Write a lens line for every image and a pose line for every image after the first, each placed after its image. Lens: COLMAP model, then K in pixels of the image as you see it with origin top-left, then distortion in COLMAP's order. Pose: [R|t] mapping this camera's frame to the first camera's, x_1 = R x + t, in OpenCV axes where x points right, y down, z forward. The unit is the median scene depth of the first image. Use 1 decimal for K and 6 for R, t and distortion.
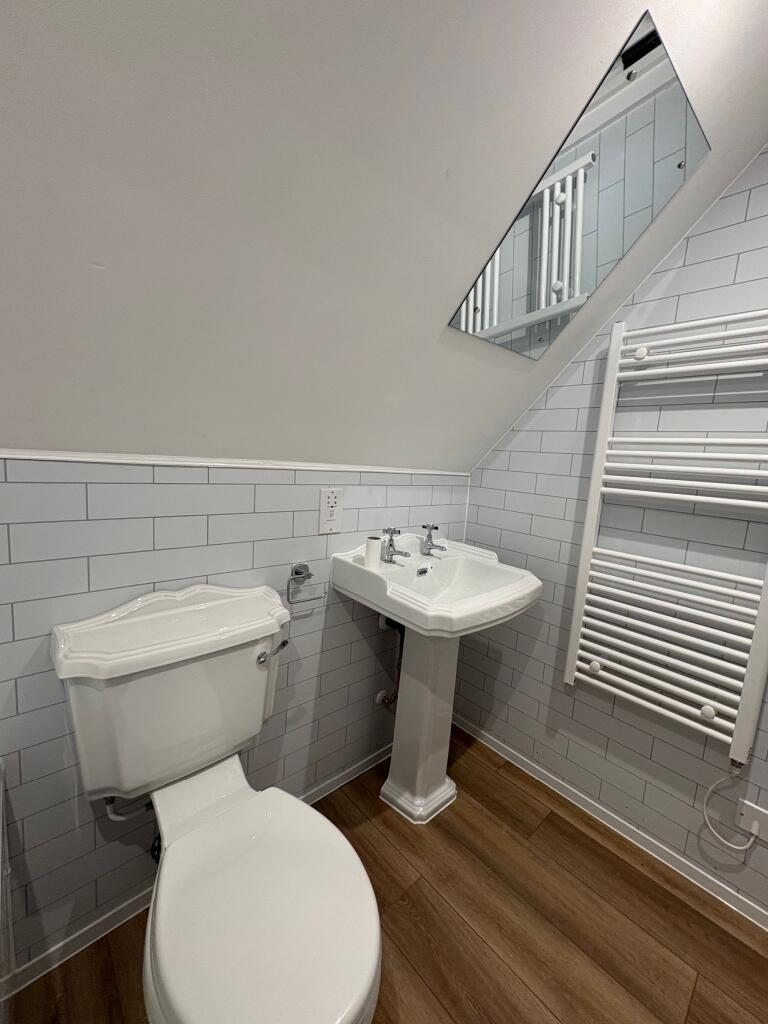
lens RADIAL K [[405.7, 0, 384.6], [0, 405.7, 509.6], [0, 0, 1]] dist [0.000409, 0.000648]
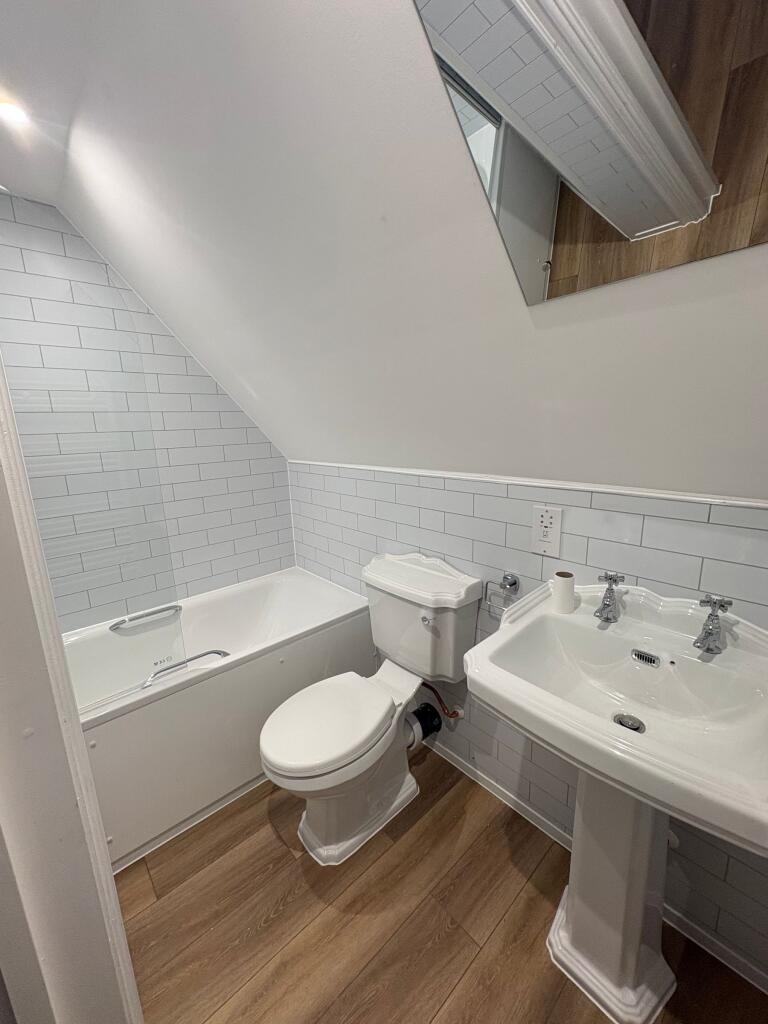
lens RADIAL K [[405.7, 0, 385.4], [0, 405.7, 513.0], [0, 0, 1]] dist [0.000409, 0.000648]
pose [[-0.000936, 0.146530, -0.989206, 0.769950], [-0.100460, 0.984188, 0.145882, -0.134905], [0.994941, 0.099512, 0.013800, 0.631791]]
